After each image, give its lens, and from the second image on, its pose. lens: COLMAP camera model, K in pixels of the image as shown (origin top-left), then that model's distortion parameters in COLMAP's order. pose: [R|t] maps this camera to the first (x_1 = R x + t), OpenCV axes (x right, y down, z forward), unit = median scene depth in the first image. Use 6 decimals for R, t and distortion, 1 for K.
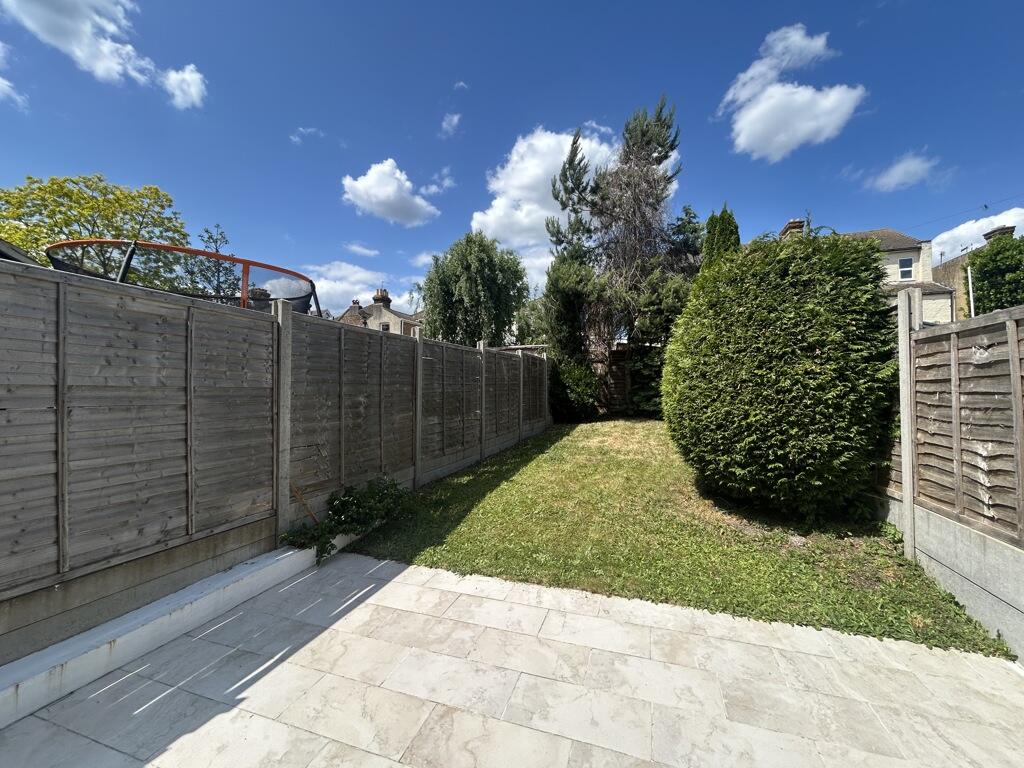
lens RADIAL K [[415.7, 0, 506.2], [0, 415.7, 383.0], [0, 0, 1]] dist [0.002494, 0.000568]
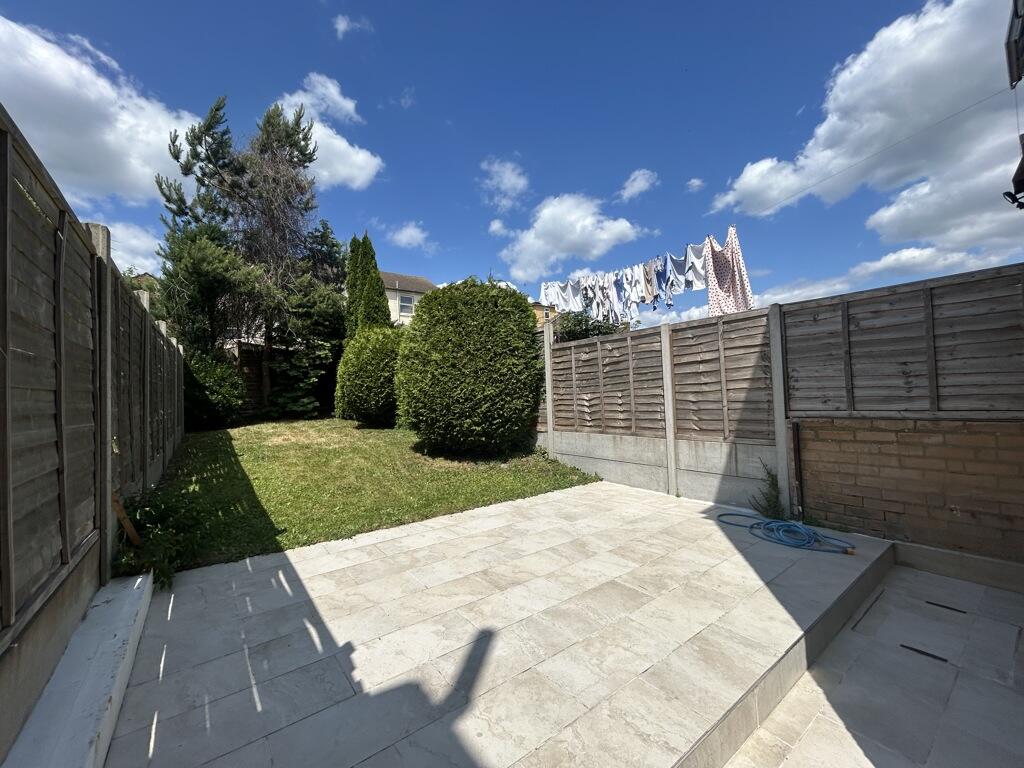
lens RADIAL K [[415.7, 0, 506.2], [0, 415.7, 383.0], [0, 0, 1]] dist [0.002494, 0.000568]
pose [[0.563985, 0.006336, 0.825760, -0.787463], [0.015080, 0.999725, -0.017970, 0.091891], [-0.825647, 0.022587, 0.563735, 0.058356]]
